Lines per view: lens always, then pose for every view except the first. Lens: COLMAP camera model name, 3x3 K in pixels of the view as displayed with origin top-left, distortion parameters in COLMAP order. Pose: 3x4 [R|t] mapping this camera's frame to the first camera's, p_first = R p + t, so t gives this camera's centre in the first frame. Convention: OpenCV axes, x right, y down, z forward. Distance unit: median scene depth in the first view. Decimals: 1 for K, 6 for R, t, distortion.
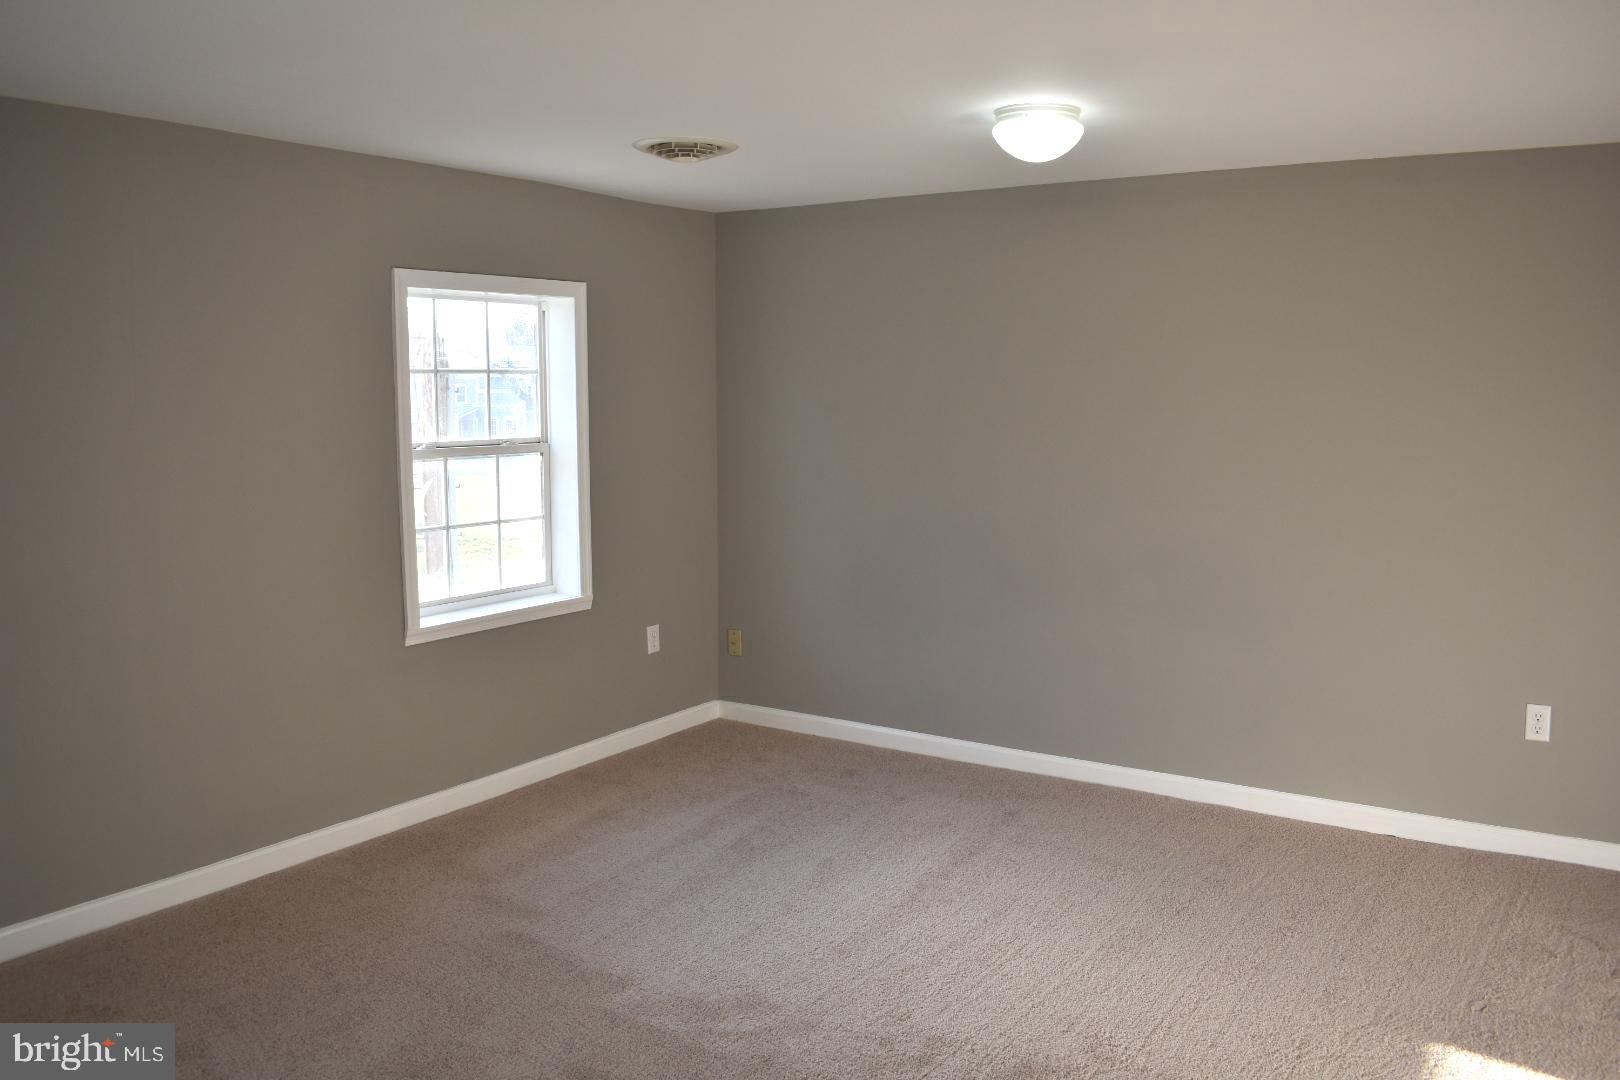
lens RADIAL K [[1257.2, 0, 810.0], [0, 1257.2, 540.0], [0, 0, 1]] dist [-0.086296, -0.006701]
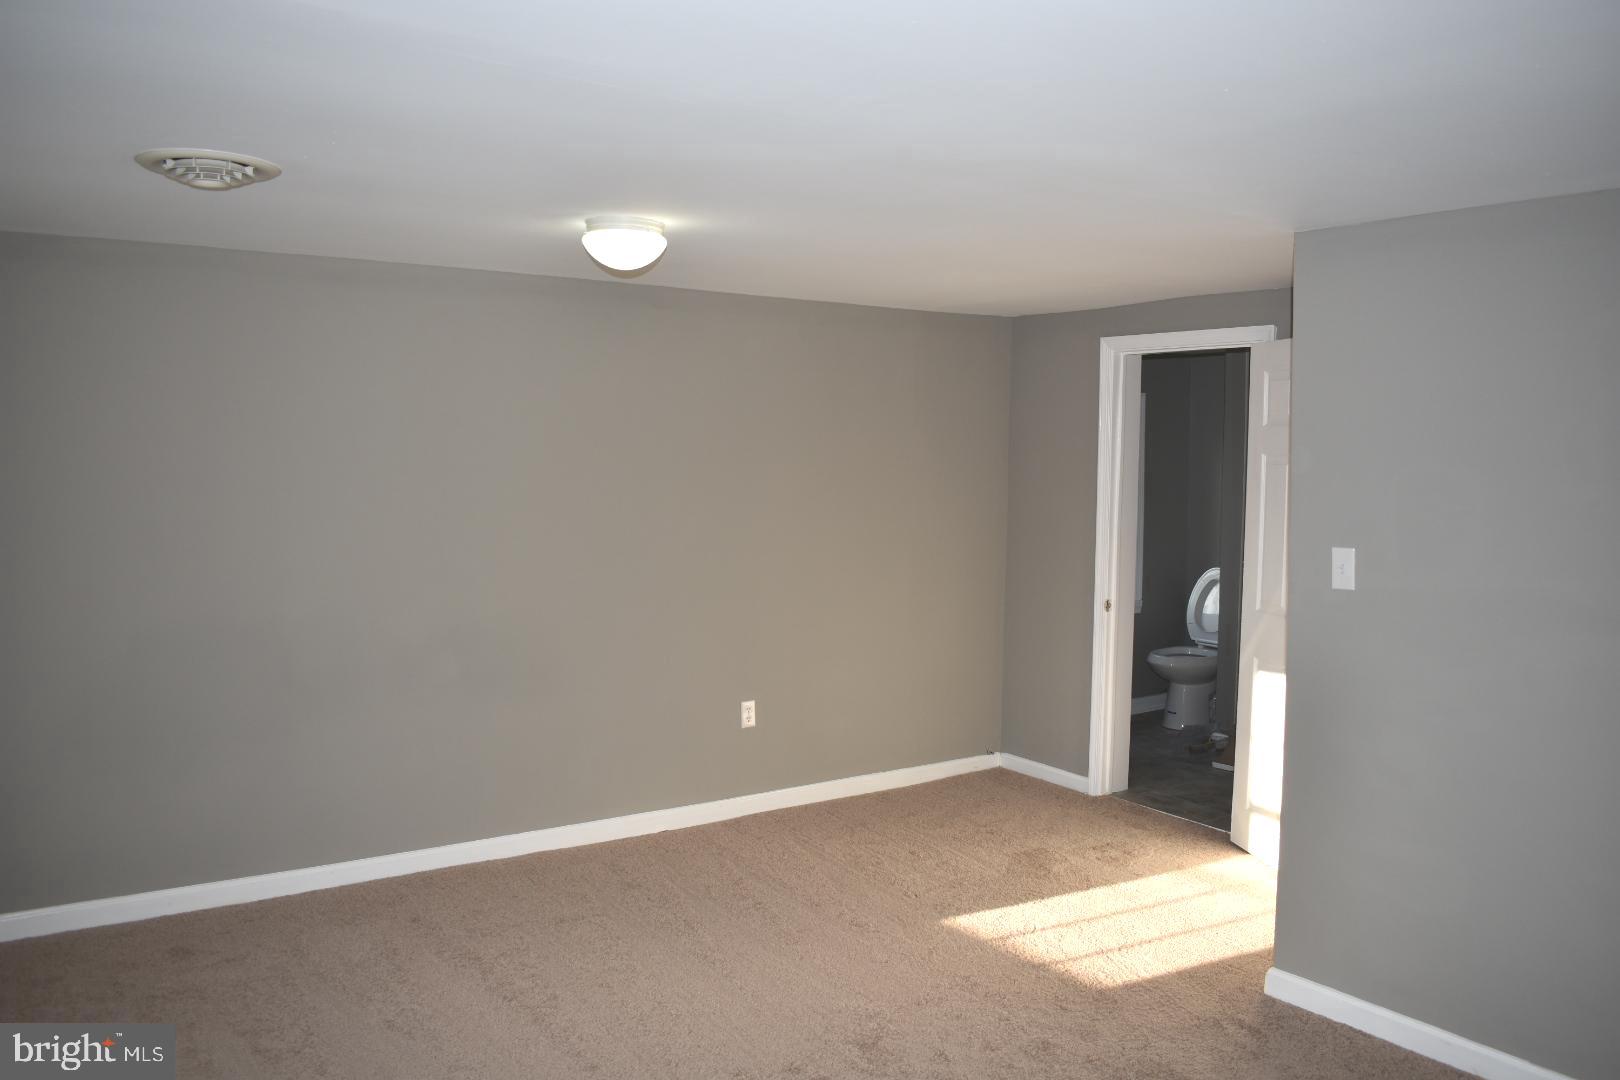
lens RADIAL K [[1257.2, 0, 810.0], [0, 1257.2, 540.0], [0, 0, 1]] dist [-0.086296, -0.006701]
pose [[0.380112, -0.056449, 0.923216, -0.896195], [0.109804, 0.993831, 0.015557, -0.075941], [-0.918400, 0.095460, 0.383966, 0.532021]]
